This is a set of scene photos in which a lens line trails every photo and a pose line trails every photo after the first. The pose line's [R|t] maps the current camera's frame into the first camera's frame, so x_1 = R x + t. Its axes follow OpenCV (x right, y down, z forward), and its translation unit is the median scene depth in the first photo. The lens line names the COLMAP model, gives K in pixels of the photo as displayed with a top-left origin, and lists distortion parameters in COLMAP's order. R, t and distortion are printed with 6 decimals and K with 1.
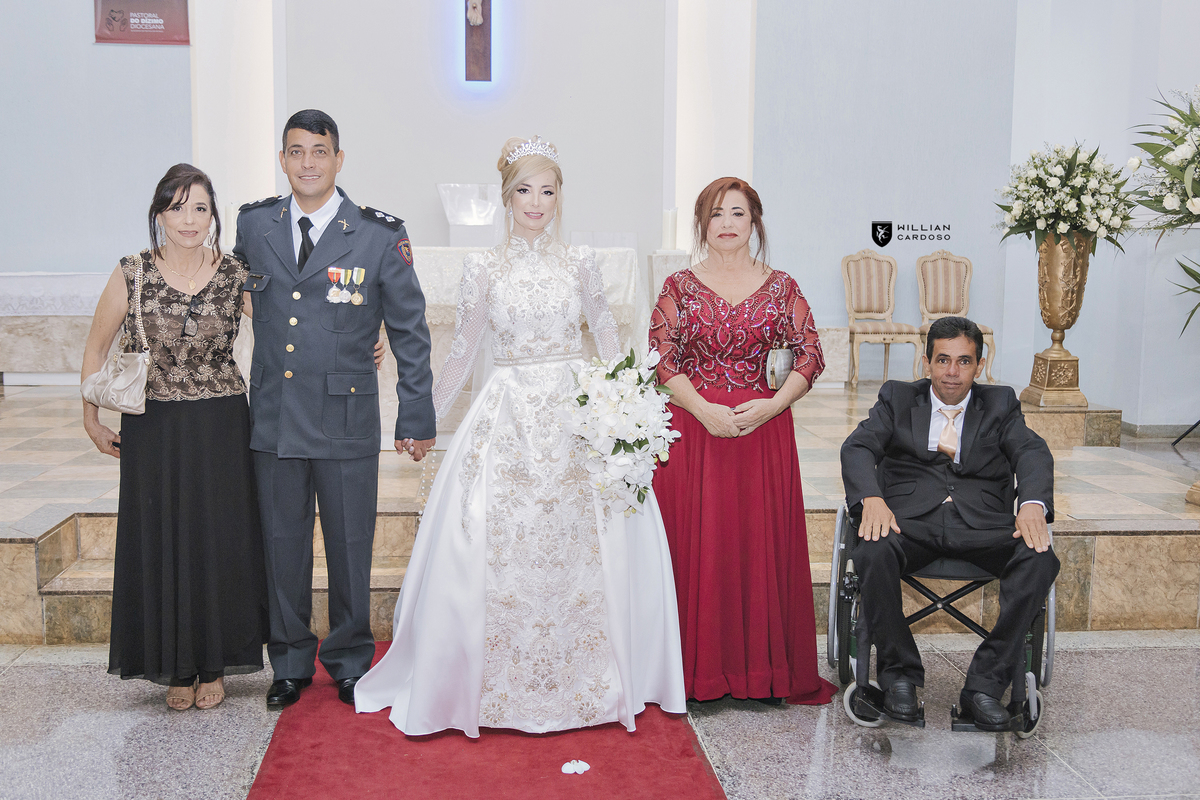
lens RADIAL K [[1319.9, 0, 595.8], [0, 1319.9, 420.5], [0, 0, 1]] dist [-0.024577, 0.000000]
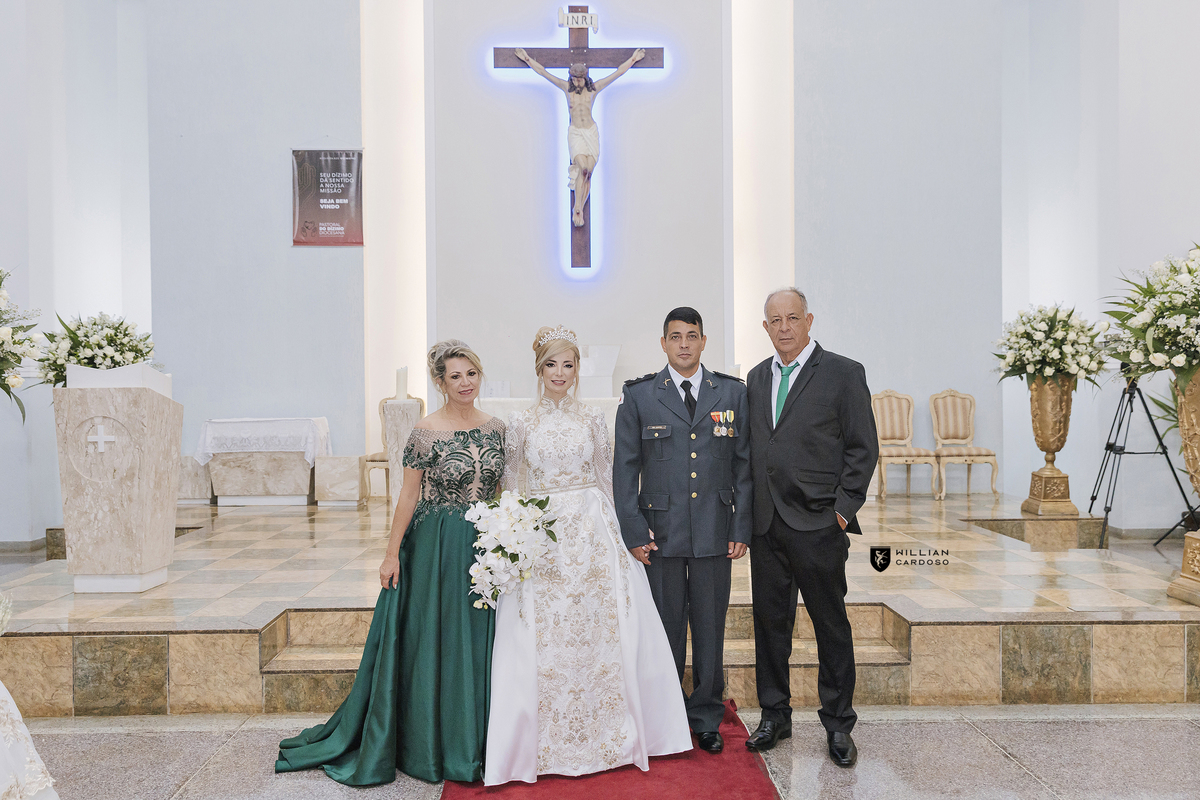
lens RADIAL K [[1059.5, 0, 594.9], [0, 1059.5, 391.3], [0, 0, 1]] dist [0.025045, -0.016943]
pose [[0.997697, -0.017580, -0.065509, -0.010018], [0.009314, 0.992186, -0.124415, -0.005680], [0.067184, 0.123519, 0.990065, -0.029480]]
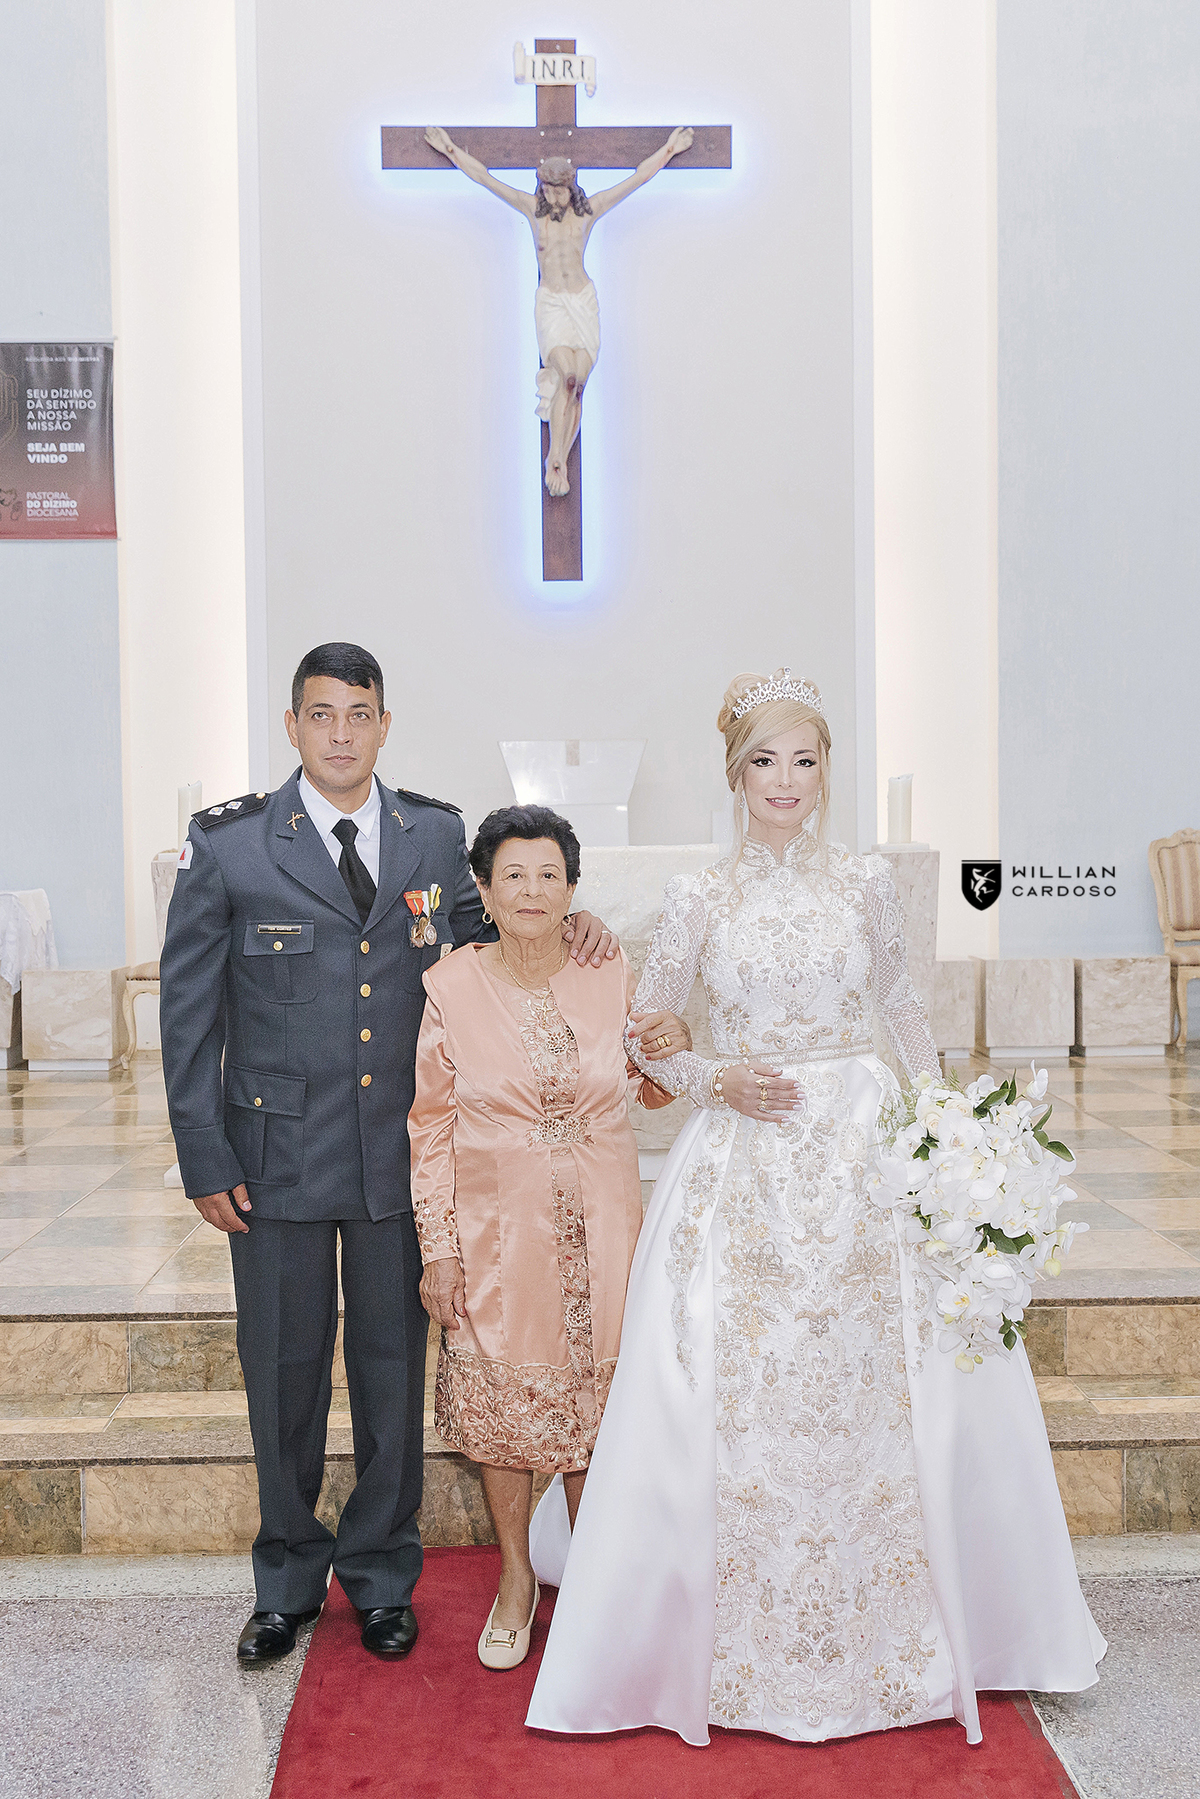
lens RADIAL K [[1987.5, 0, 577.0], [0, 1987.5, 902.9], [0, 0, 1]] dist [-0.005997, 0.000000]
pose [[0.997690, -0.019585, -0.065046, -0.026454], [0.013545, 0.995664, -0.092026, -0.016204], [0.066566, 0.090933, 0.993630, 0.068254]]
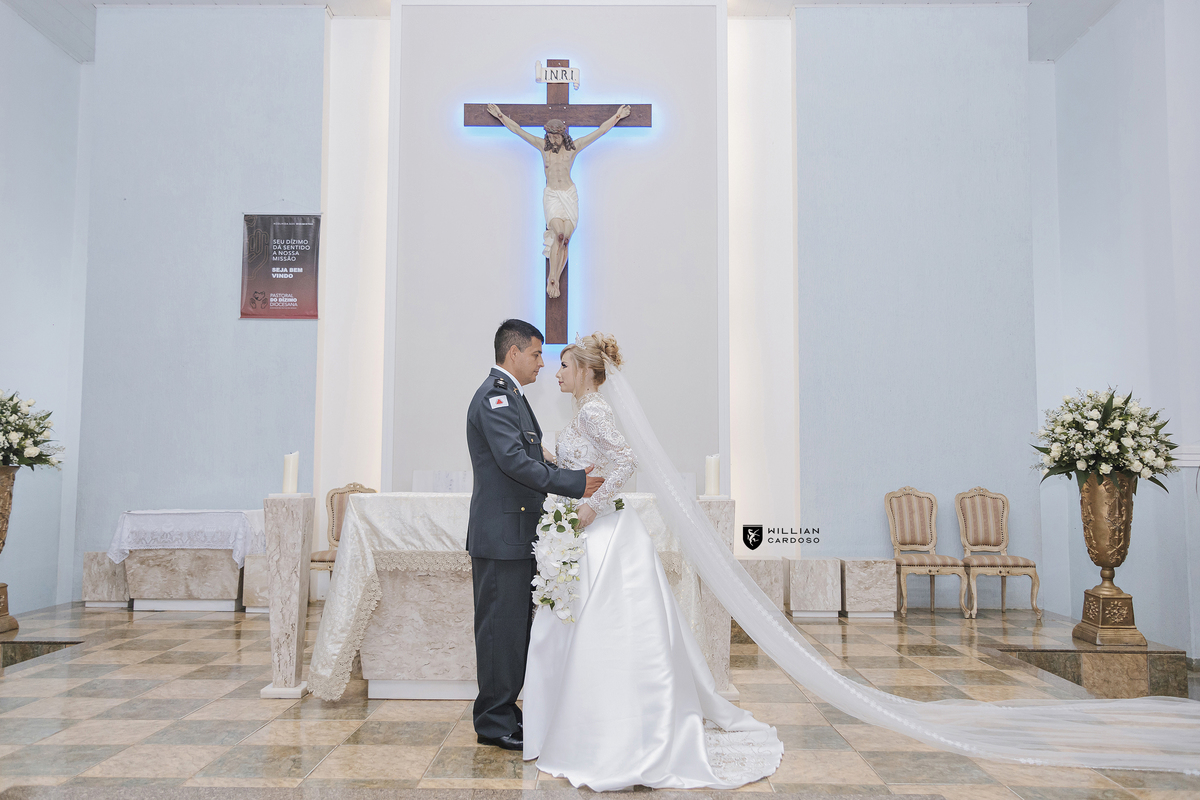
lens RADIAL K [[976.2, 0, 597.7], [0, 976.2, 397.8], [0, 0, 1]] dist [0.015353, 0.009468]
pose [[0.995116, -0.012435, -0.097930, 0.035643], [-0.008147, 0.978305, -0.207011, -0.038561], [0.098379, 0.206798, 0.973425, 0.201269]]
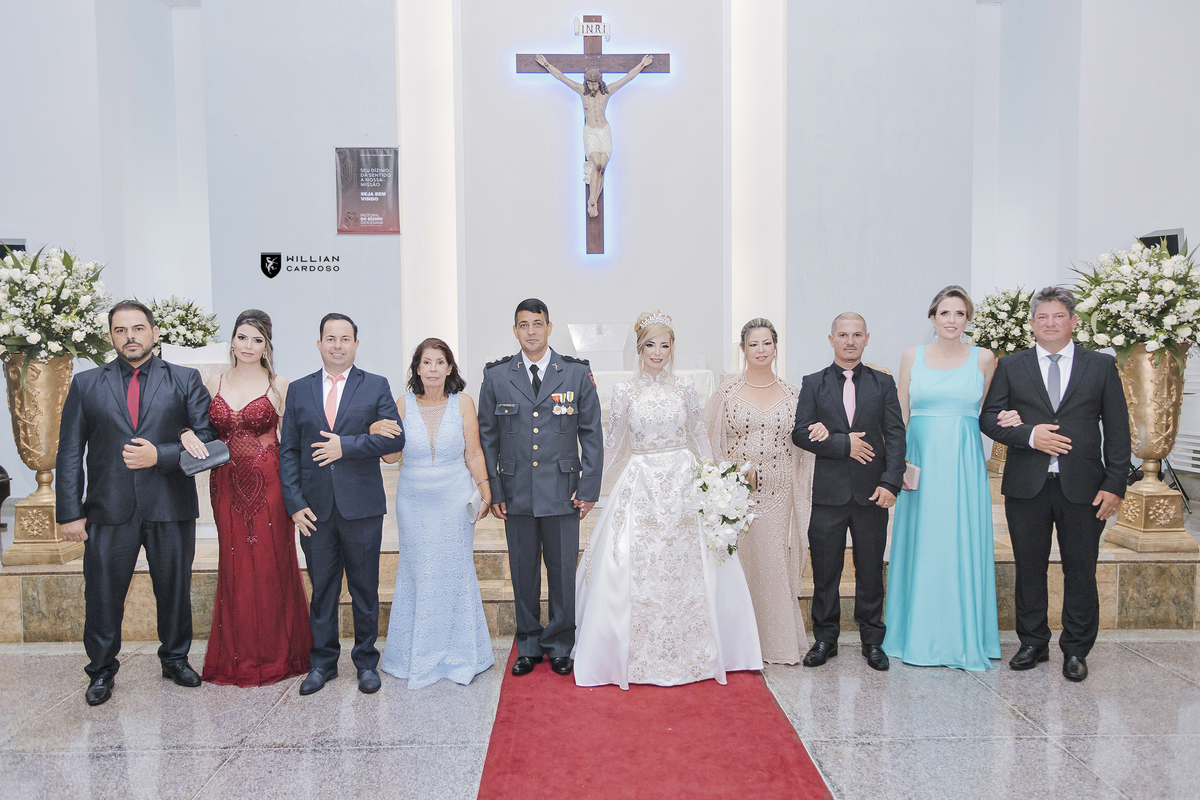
lens RADIAL K [[976.2, 0, 595.0], [0, 976.2, 410.2], [0, 0, 1]] dist [0.015353, 0.009468]
pose [[0.997576, -0.015025, -0.067938, -0.021042], [0.009885, 0.997107, -0.075360, -0.003400], [0.068874, 0.074506, 0.994839, -0.076124]]
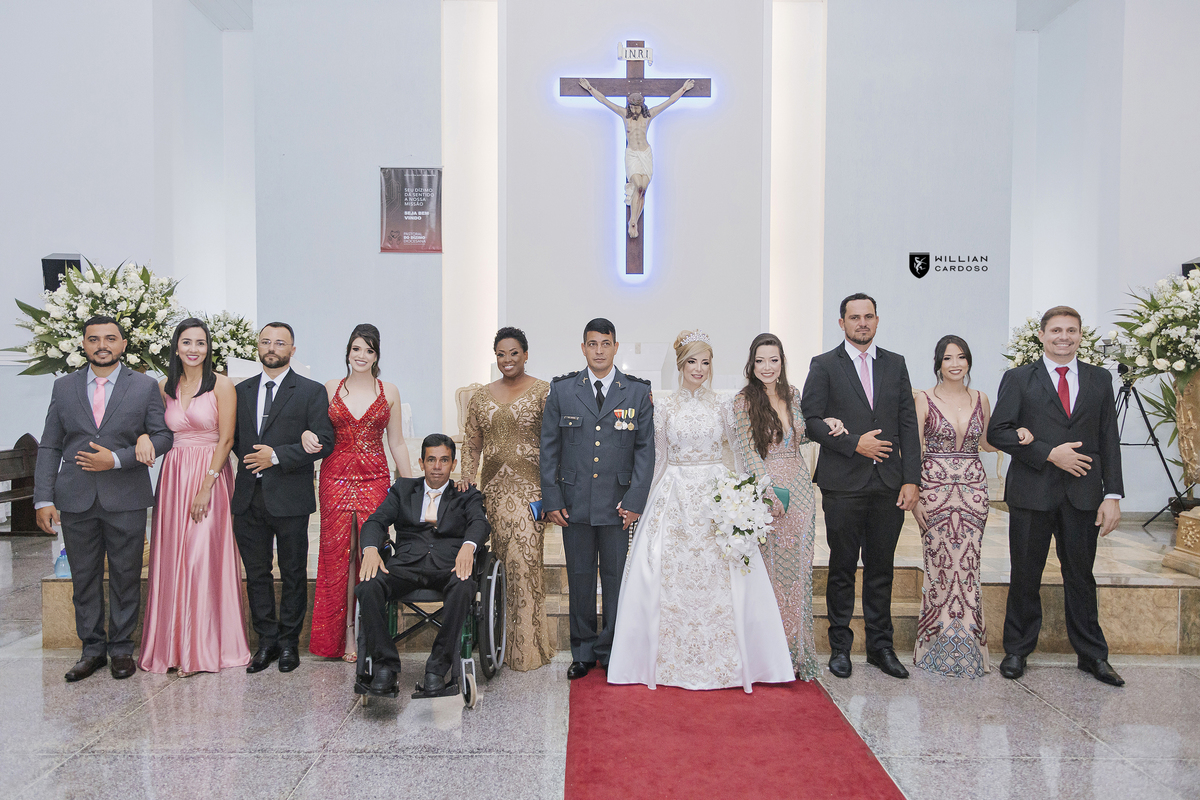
lens RADIAL K [[976.2, 0, 589.5], [0, 976.2, 407.5], [0, 0, 1]] dist [0.015353, 0.009468]
pose [[0.996111, -0.003104, -0.088053, -0.050219], [-0.005612, 0.995114, -0.098573, -0.000737], [0.087928, 0.098684, 0.991227, -0.087642]]
